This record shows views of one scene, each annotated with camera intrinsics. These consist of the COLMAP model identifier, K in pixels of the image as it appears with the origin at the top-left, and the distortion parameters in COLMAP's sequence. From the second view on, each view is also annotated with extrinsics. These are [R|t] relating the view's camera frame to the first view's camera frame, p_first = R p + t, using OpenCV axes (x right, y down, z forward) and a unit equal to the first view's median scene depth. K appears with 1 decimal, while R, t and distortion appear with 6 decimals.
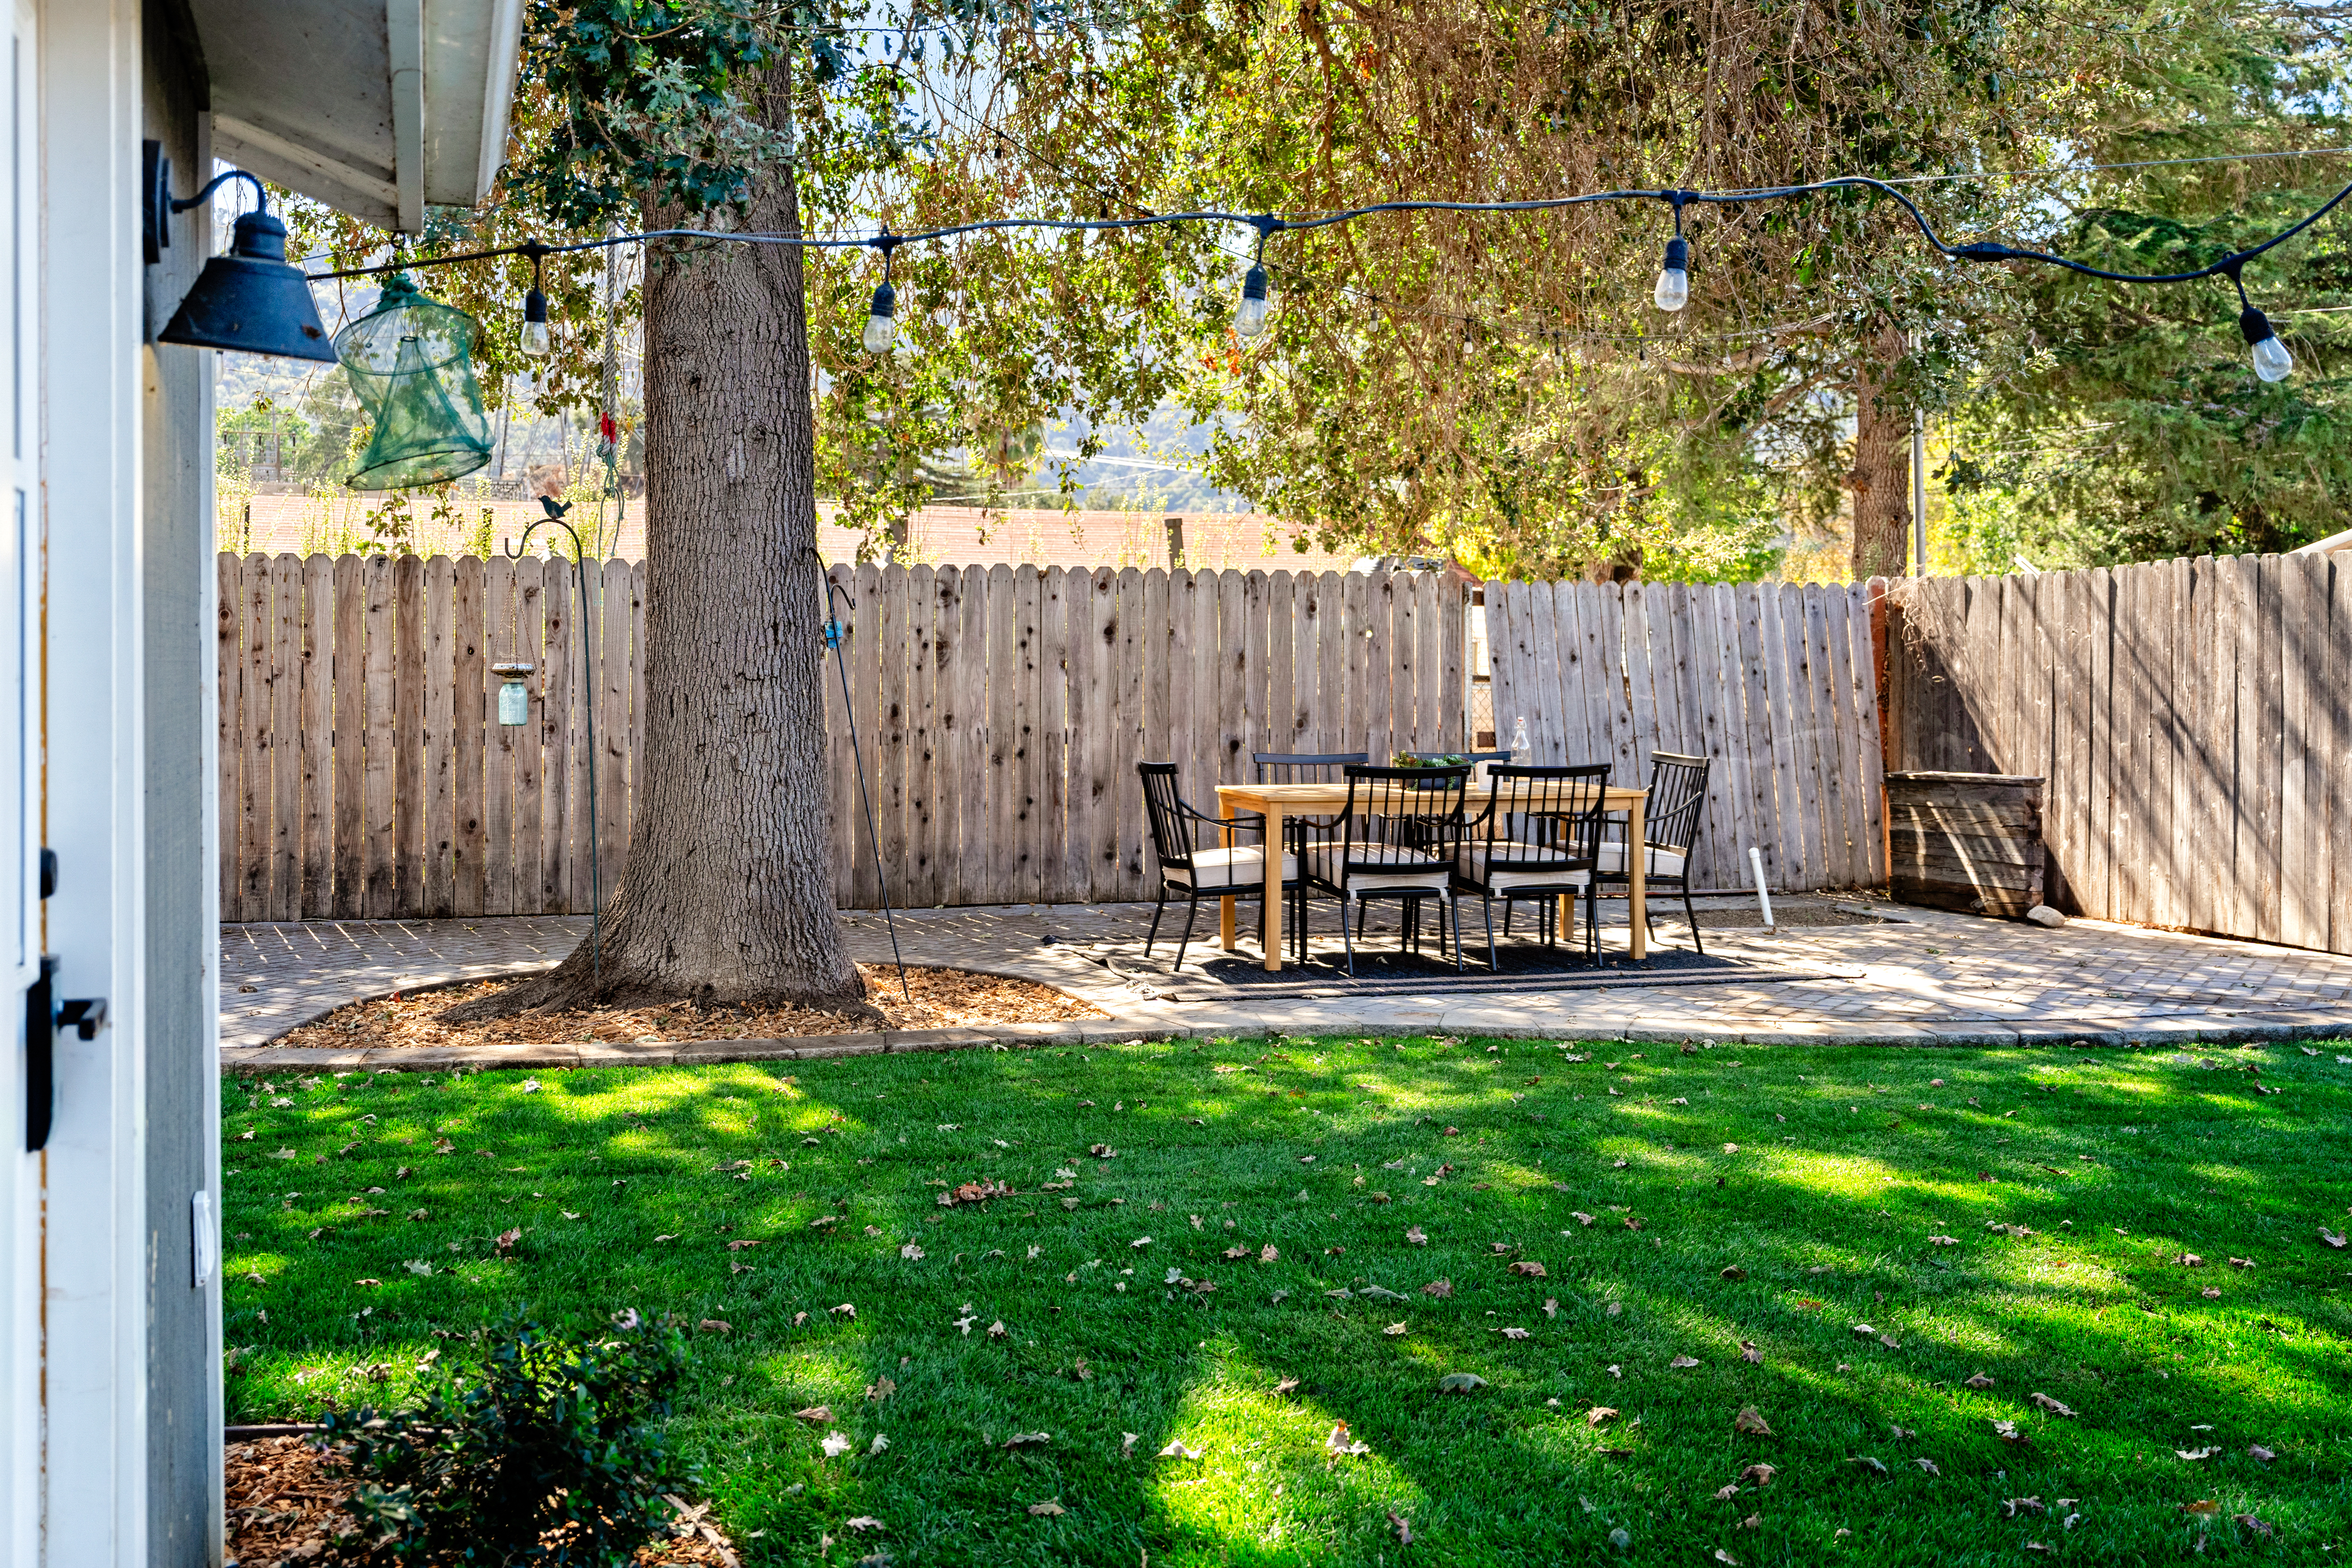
lens RADIAL K [[2365.7, 0, 1163.1], [0, 2365.7, 630.4], [0, 0, 1]] dist [0.005223, -0.024319]
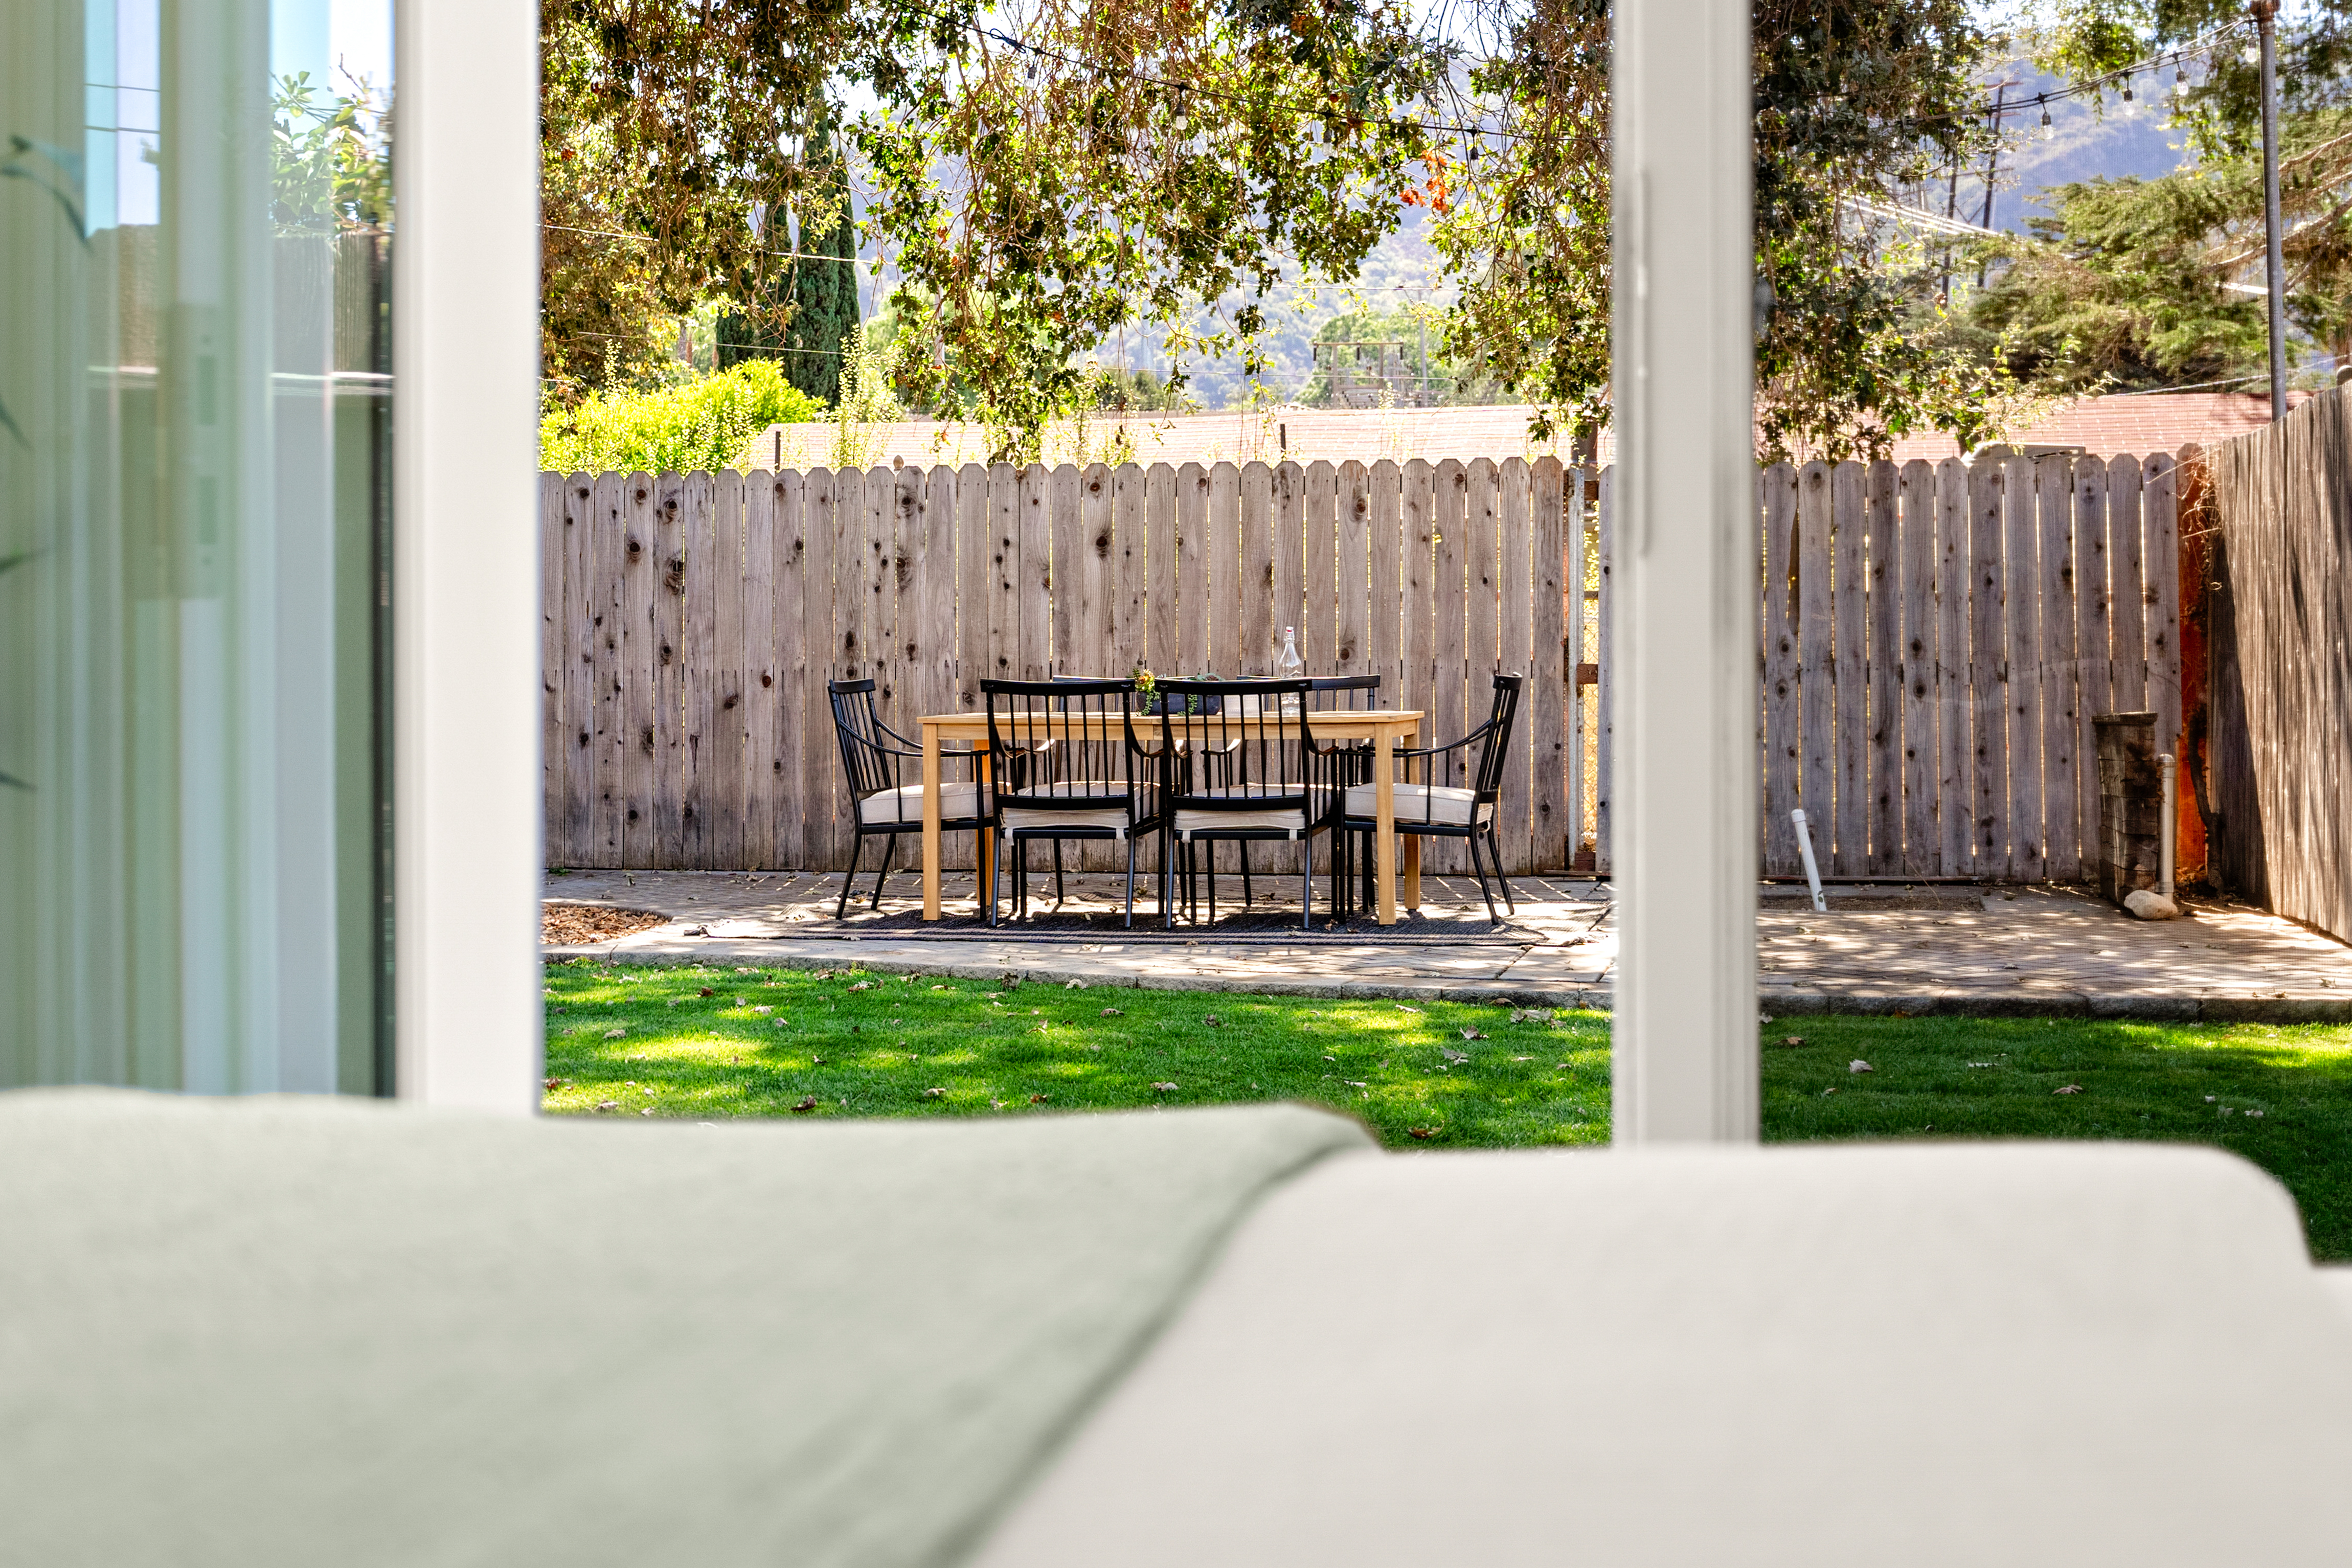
lens RADIAL K [[3478.5, 0, 1176.0], [0, 3478.5, 784.0], [0, 0, 1]] dist [0.005246, -0.067177]
pose [[0.899285, 0.007808, -0.437294, 0.565289], [0.014259, 0.998786, 0.047158, 0.029585], [0.437131, -0.048644, 0.898081, -0.080769]]
